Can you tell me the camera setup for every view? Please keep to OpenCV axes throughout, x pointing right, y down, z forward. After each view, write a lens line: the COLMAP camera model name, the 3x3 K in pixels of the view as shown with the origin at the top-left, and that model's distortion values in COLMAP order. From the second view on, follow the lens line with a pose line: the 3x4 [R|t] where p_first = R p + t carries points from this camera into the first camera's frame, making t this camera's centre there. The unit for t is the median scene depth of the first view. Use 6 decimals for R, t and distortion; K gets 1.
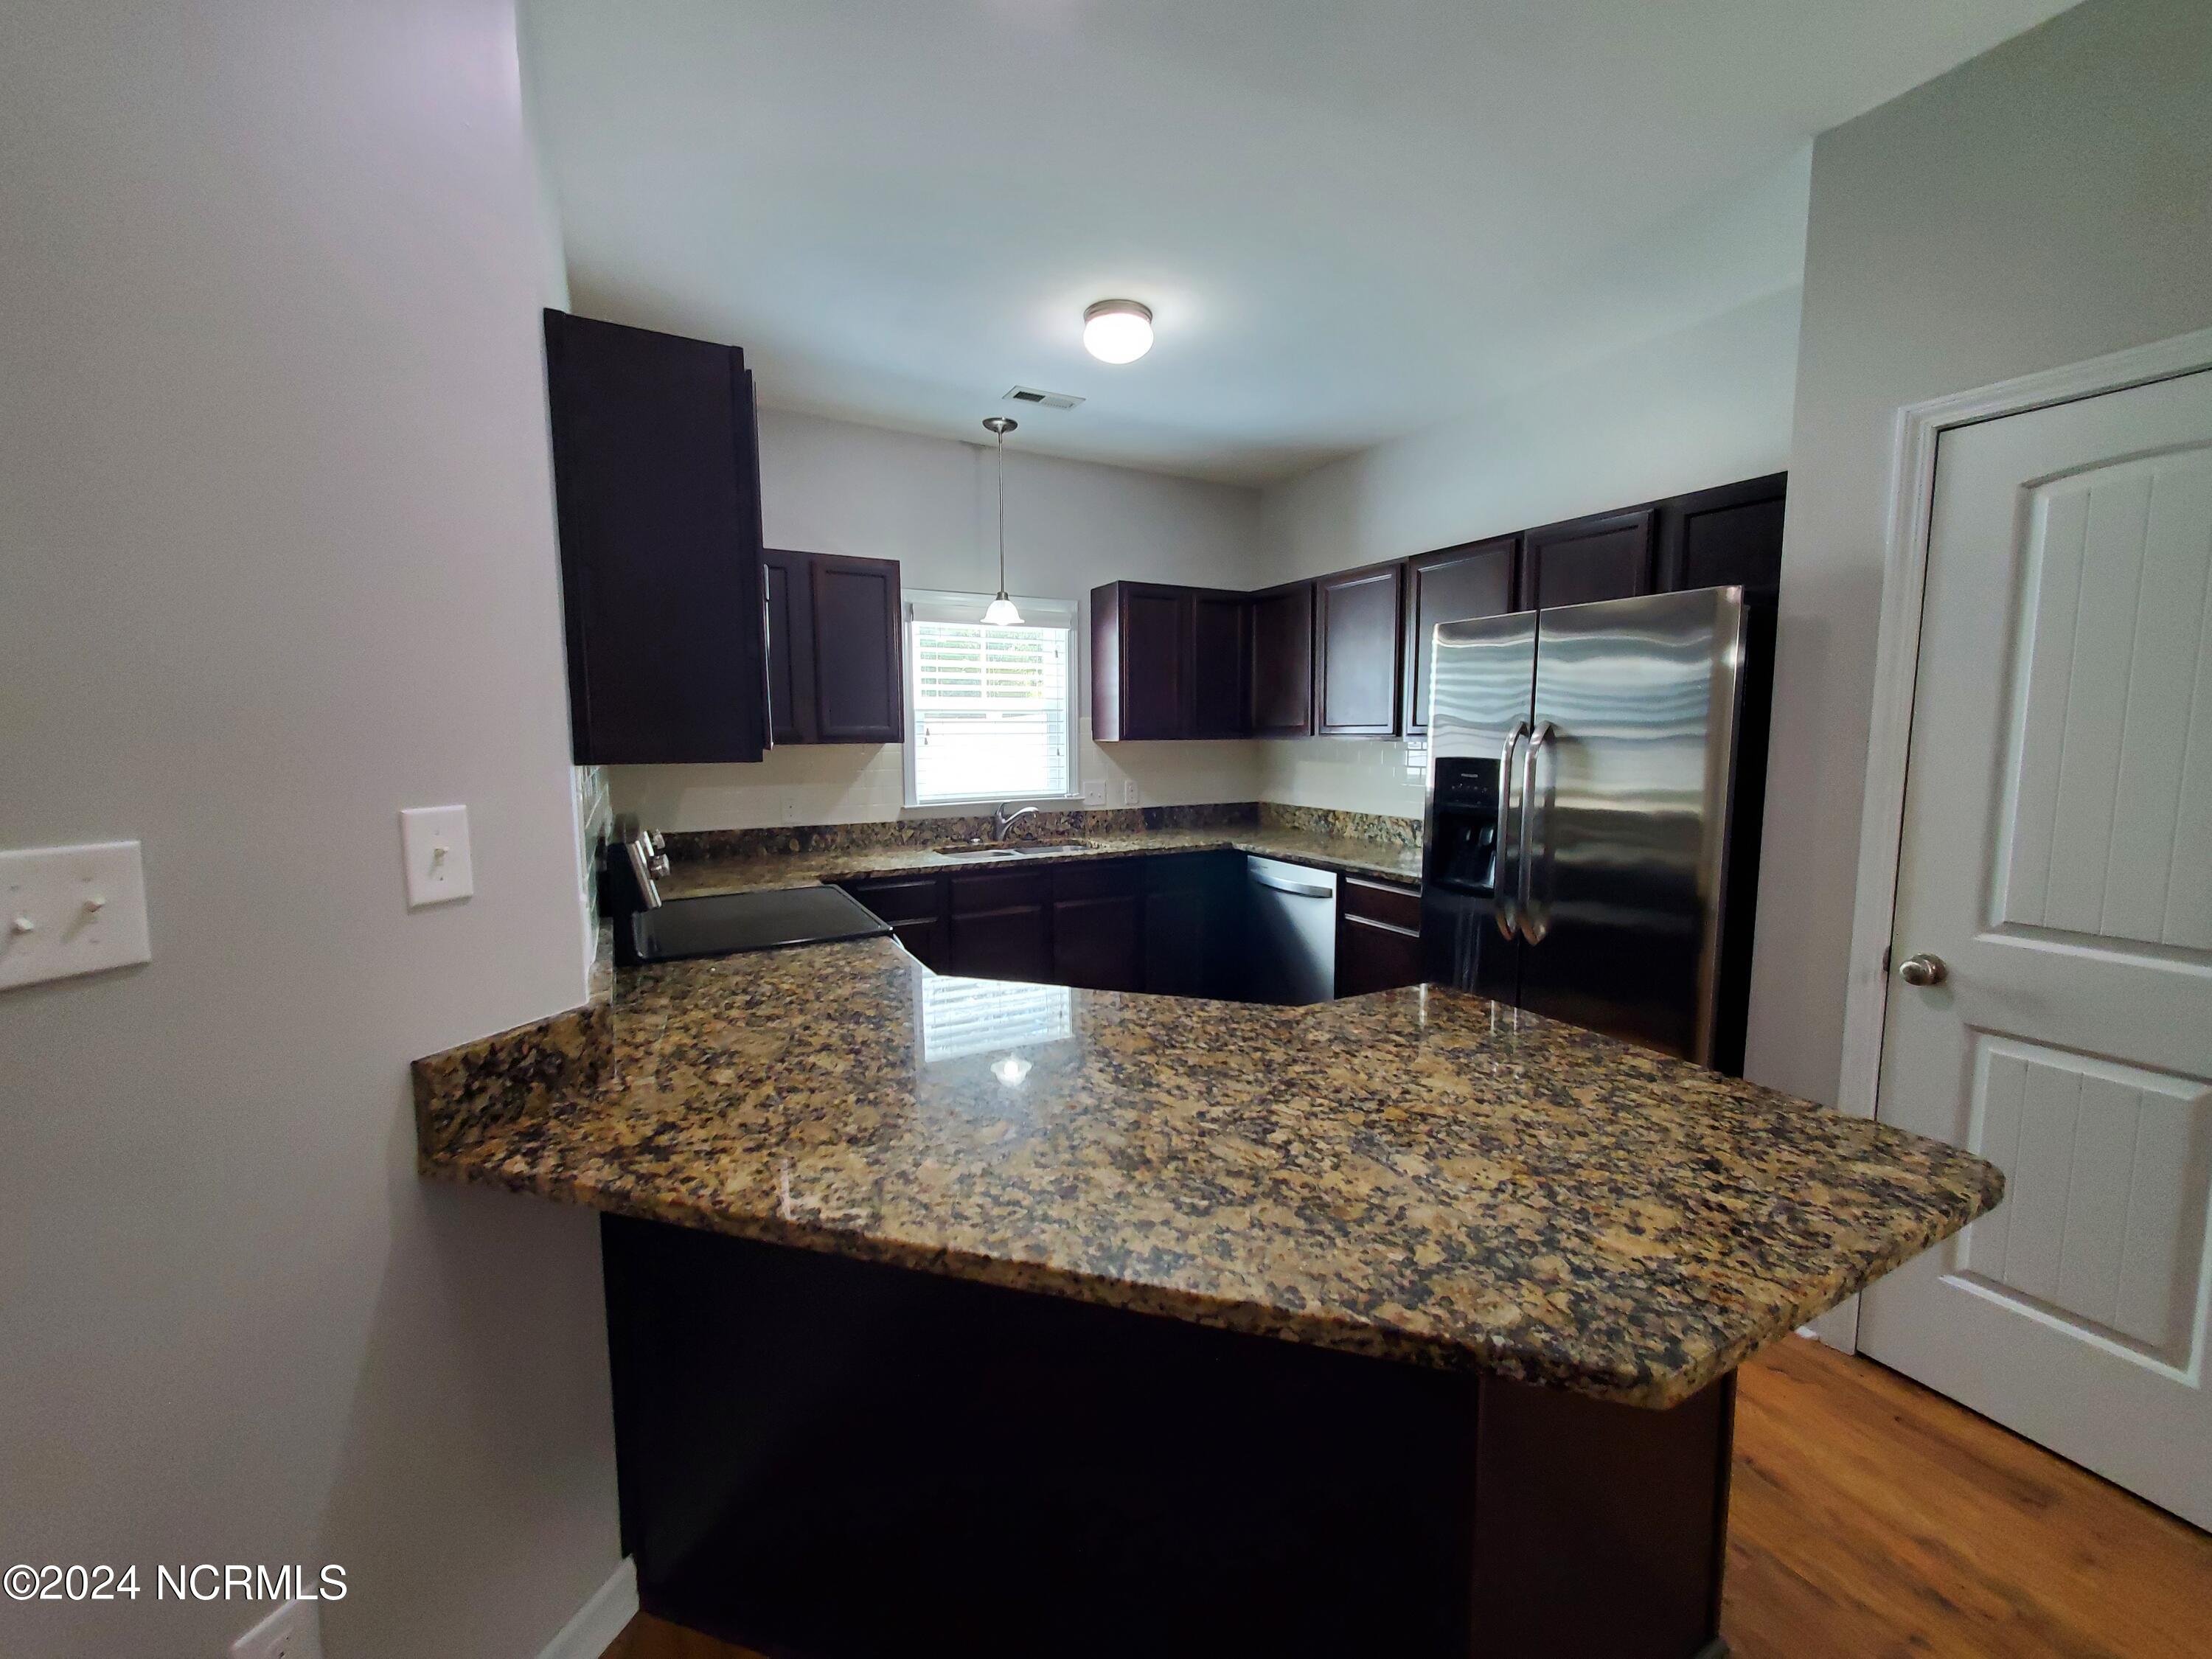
lens RADIAL K [[872.8, 0, 1124.9], [0, 872.8, 827.0], [0, 0, 1]] dist [0.005804, -0.001388]
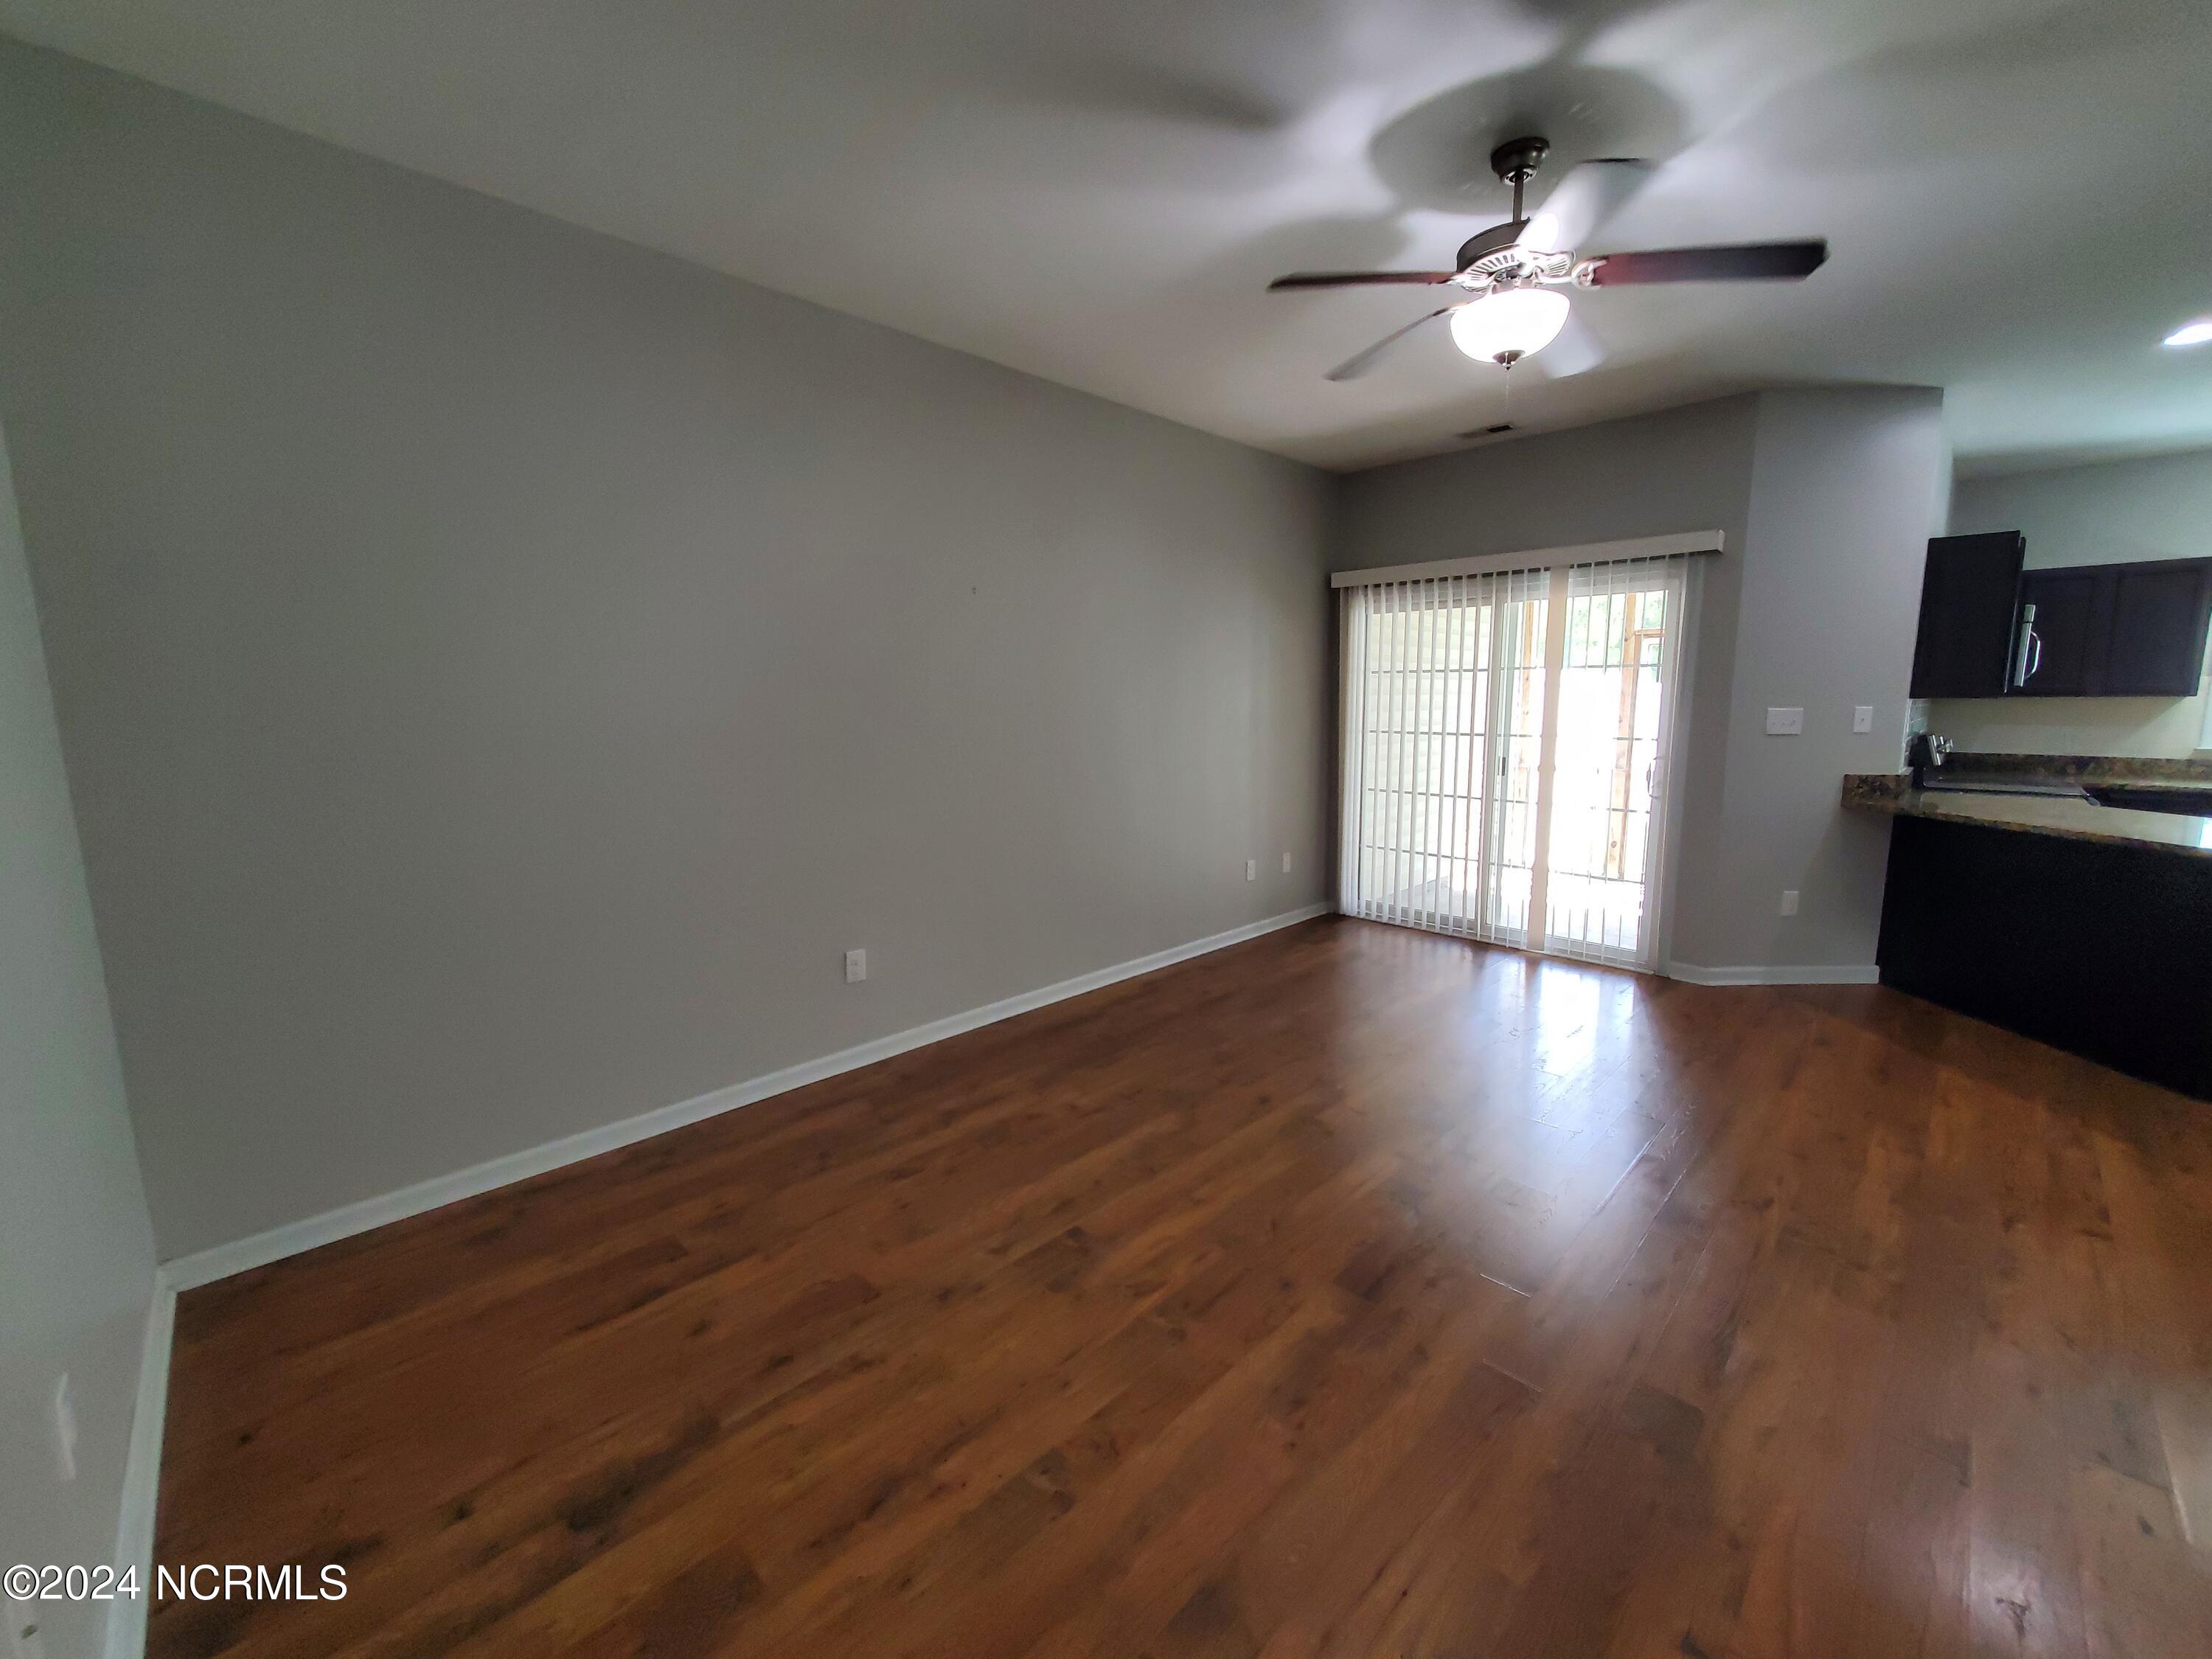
lens RADIAL K [[872.8, 0, 1123.7], [0, 872.8, 817.5], [0, 0, 1]] dist [0.005804, -0.001388]
pose [[0.282285, 0.131336, -0.950298, 1.047982], [-0.104668, 0.988887, 0.105578, 0.208596], [0.953603, 0.069662, 0.292895, -1.670614]]
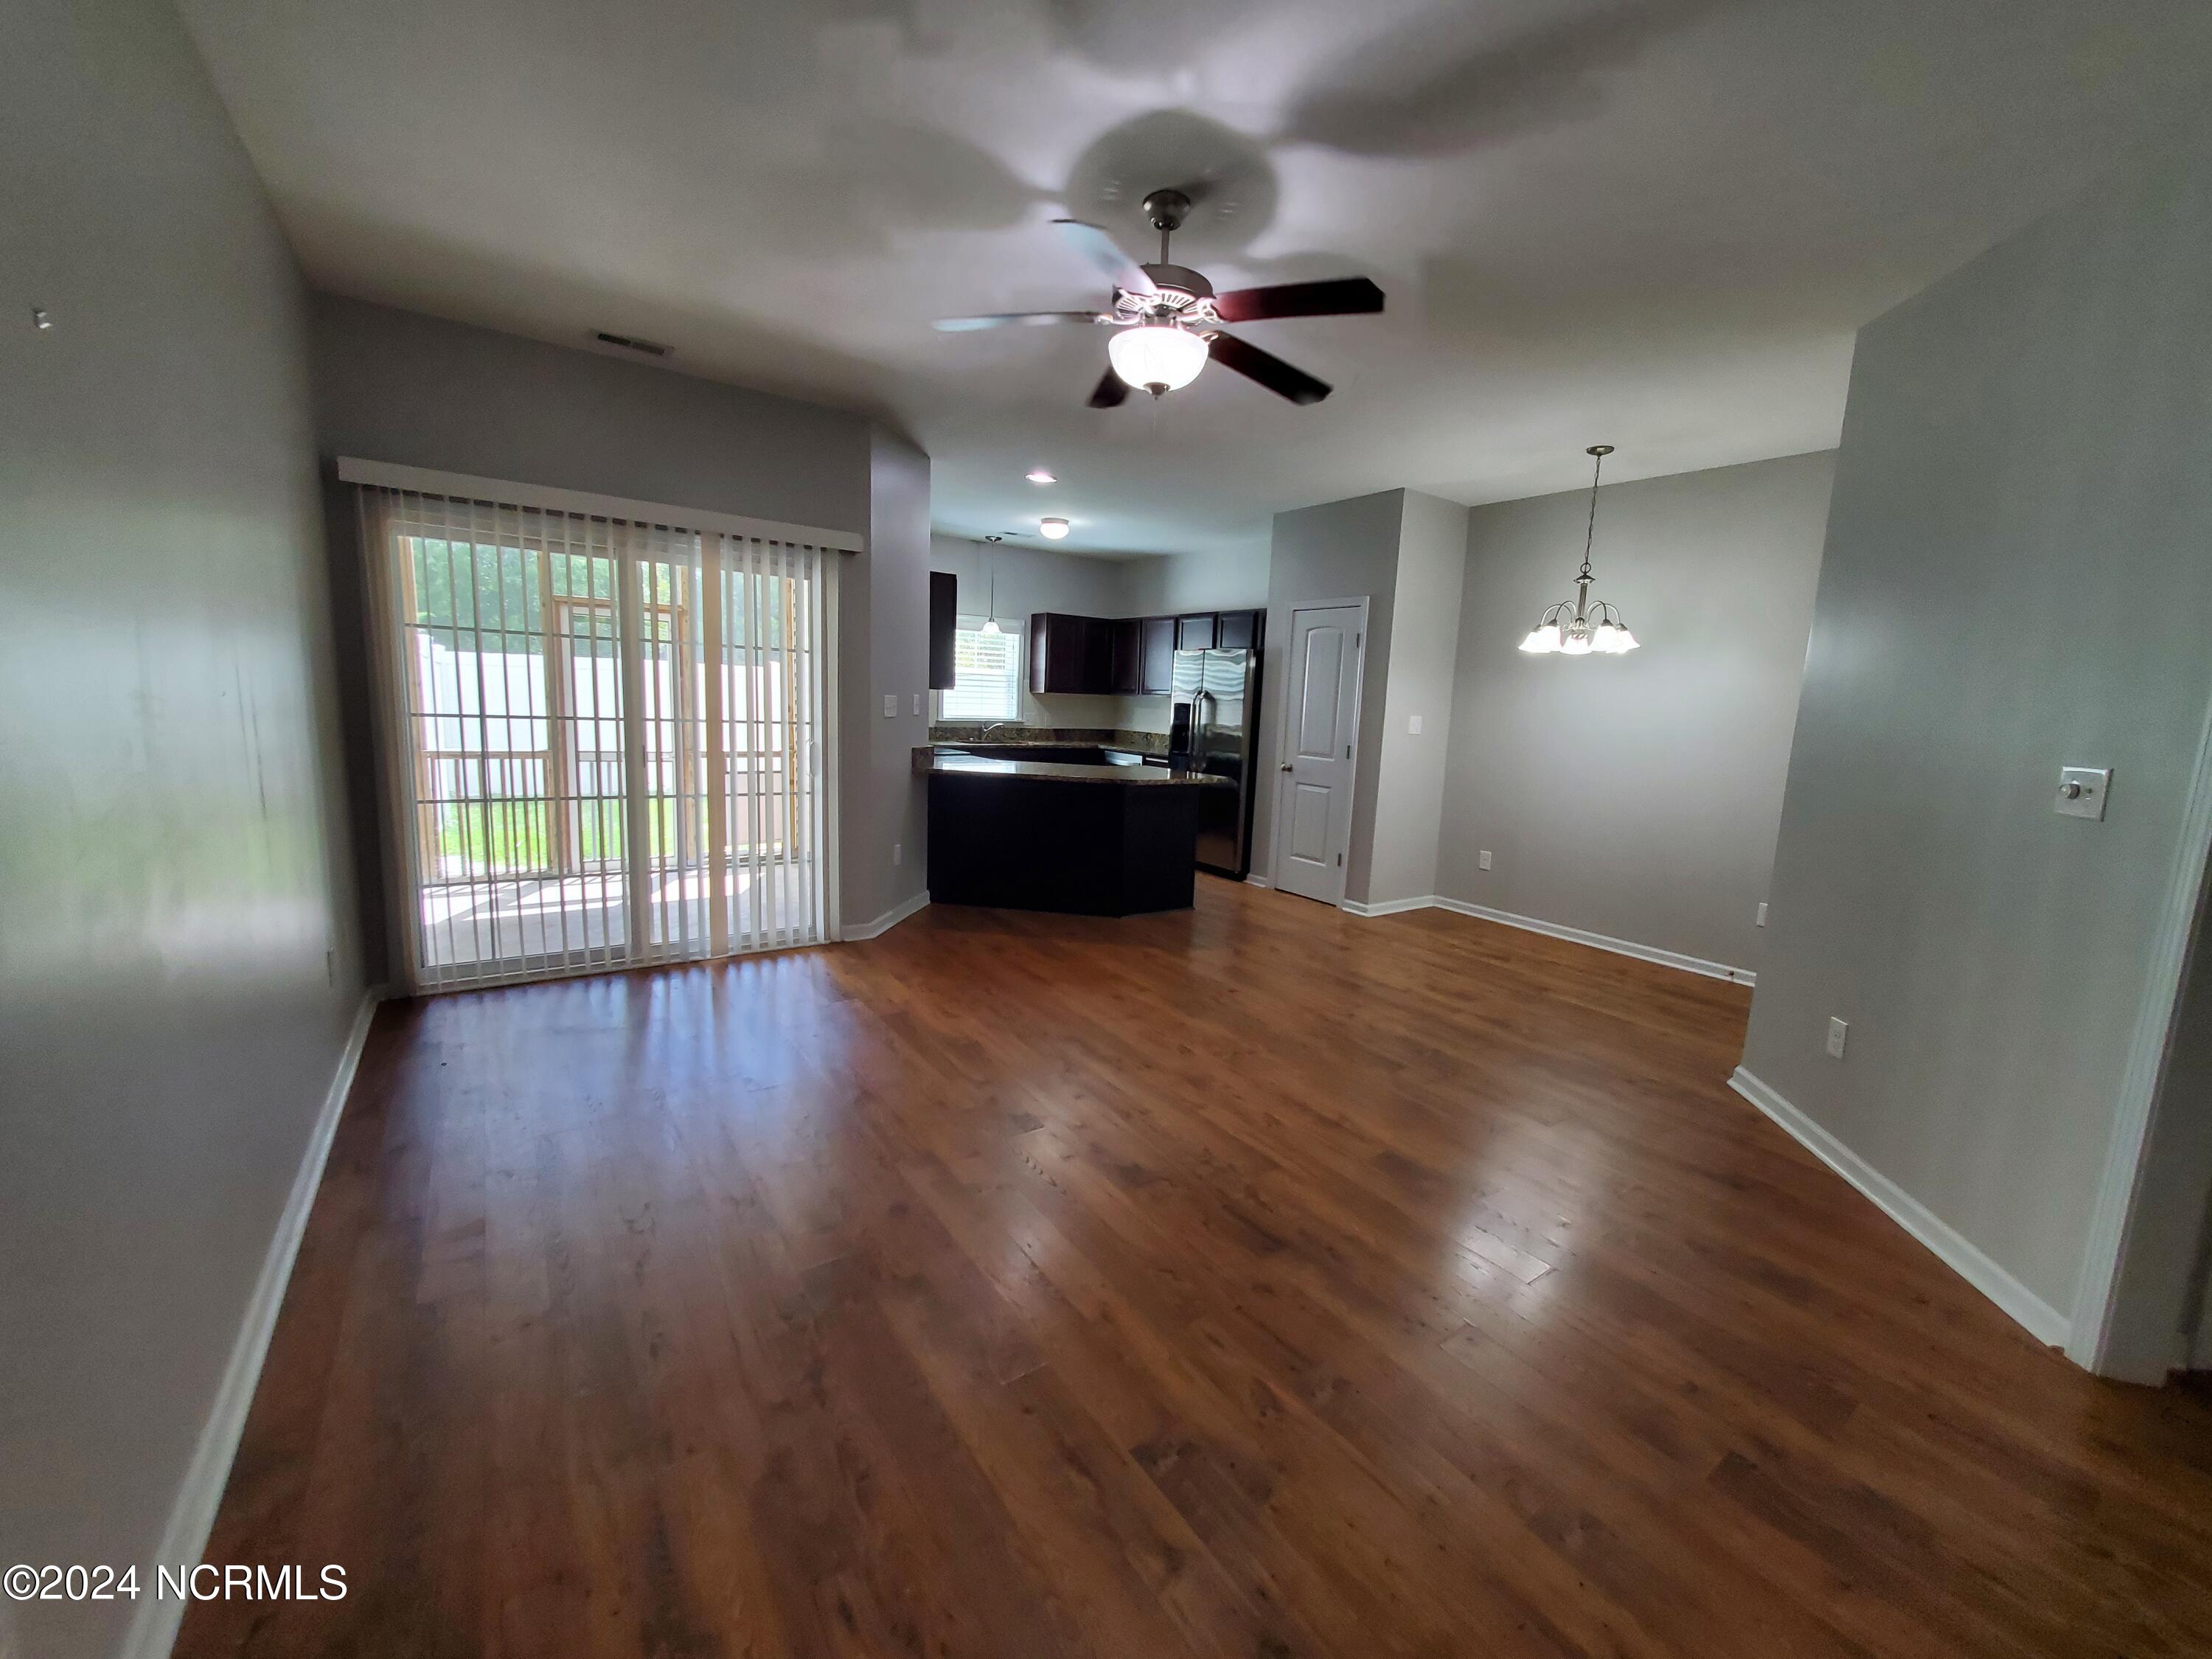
lens RADIAL K [[872.8, 0, 1121.5], [0, 872.8, 820.2], [0, 0, 1]] dist [0.005804, -0.001388]
pose [[0.992429, 0.029384, 0.119252, -0.129279], [-0.033448, 0.998921, 0.032217, 0.259979], [-0.118176, -0.035962, 0.992341, -2.144136]]
